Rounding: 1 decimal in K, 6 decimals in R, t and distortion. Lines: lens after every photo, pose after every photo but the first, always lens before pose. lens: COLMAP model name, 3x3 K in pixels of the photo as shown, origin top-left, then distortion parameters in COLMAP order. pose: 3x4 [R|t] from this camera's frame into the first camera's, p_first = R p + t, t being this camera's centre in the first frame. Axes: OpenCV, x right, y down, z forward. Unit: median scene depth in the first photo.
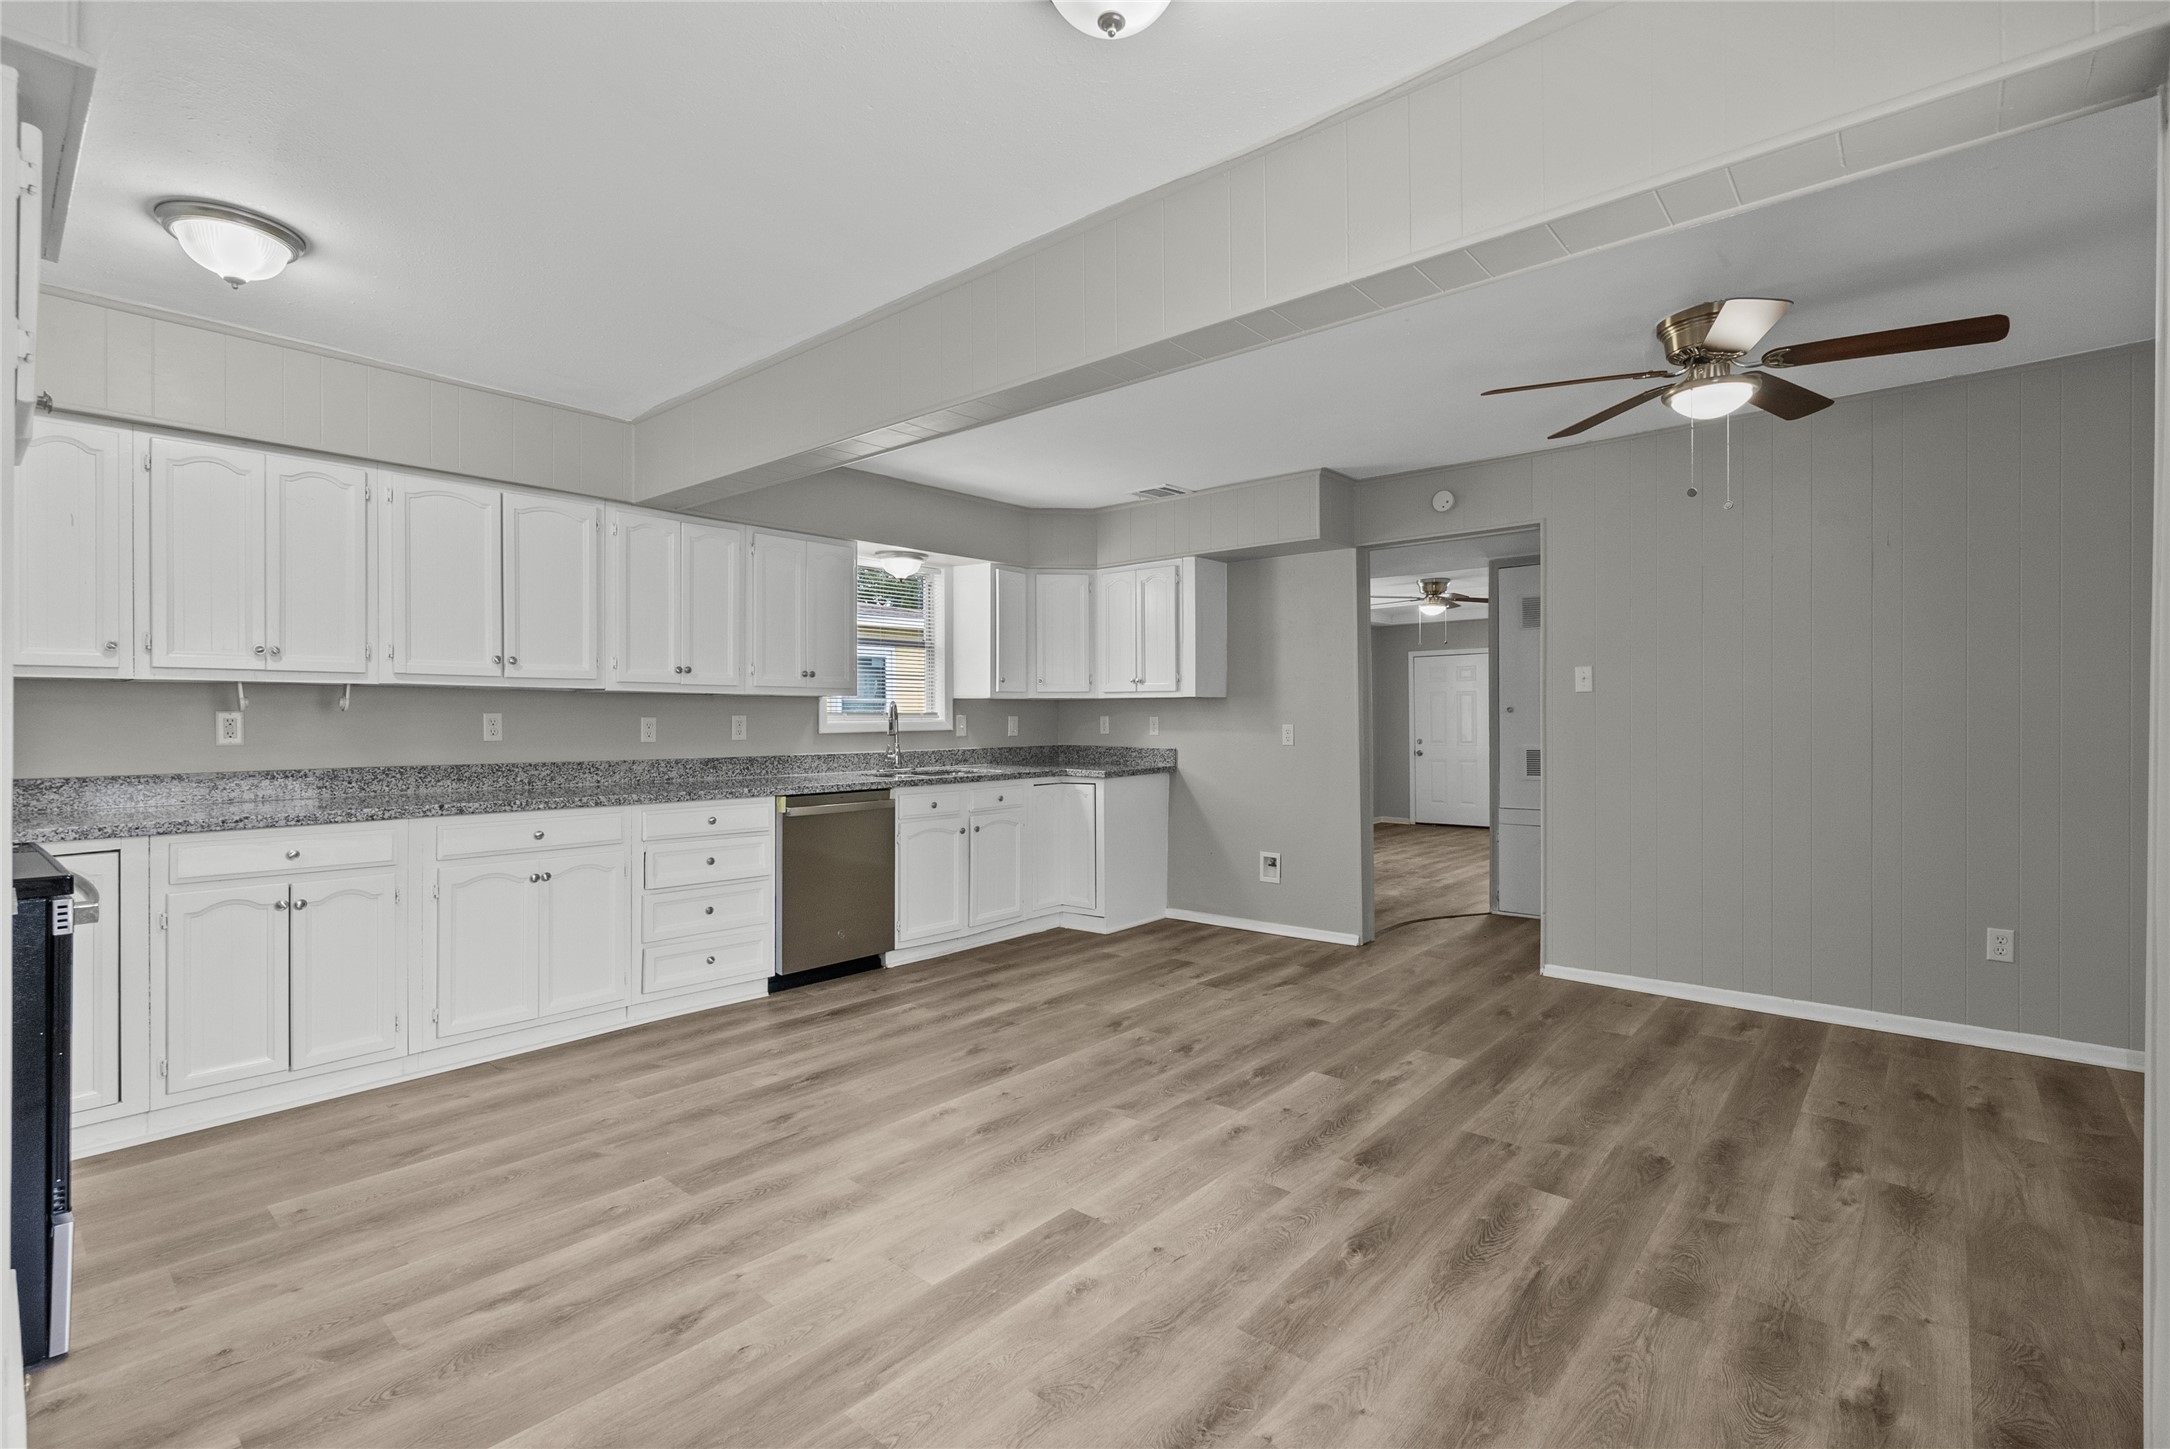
lens RADIAL K [[984.5, 0, 1087.7], [0, 984.5, 715.7], [0, 0, 1]] dist [-0.003352, 0.000174]
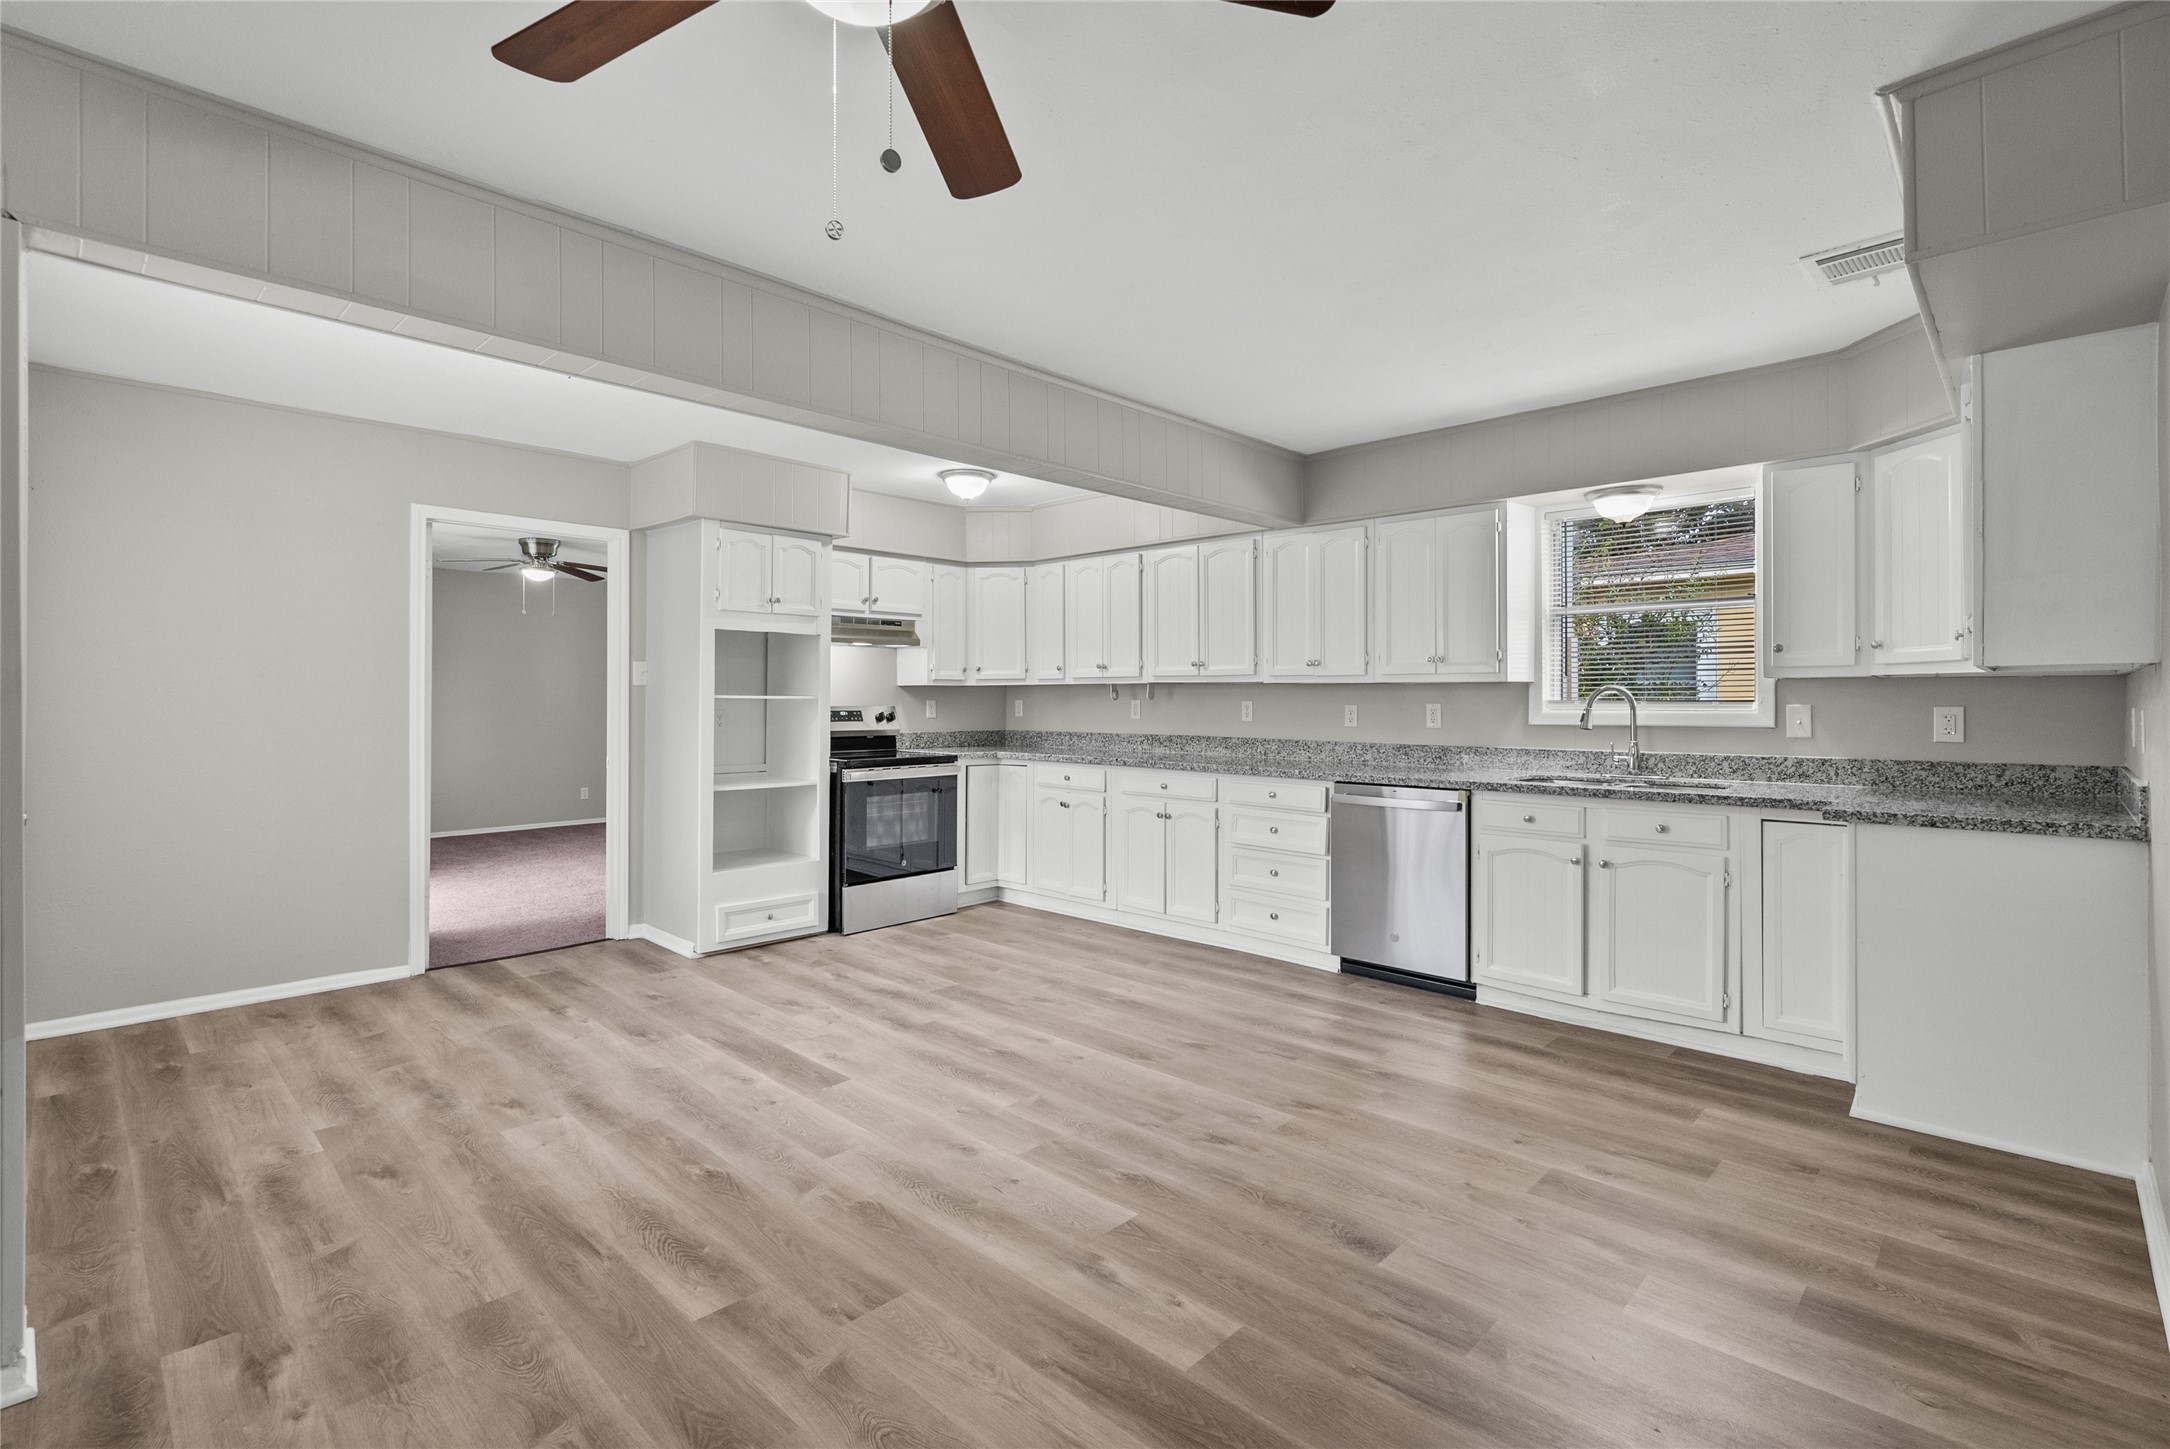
lens RADIAL K [[995.4, 0, 1087.1], [0, 995.4, 694.6], [0, 0, 1]] dist [-0.007540, 0.000236]
pose [[-0.048011, -0.005581, -0.998831, 1.019204], [-0.002043, 0.999983, -0.005489, -0.004372], [0.998845, 0.001777, -0.048022, 1.082830]]
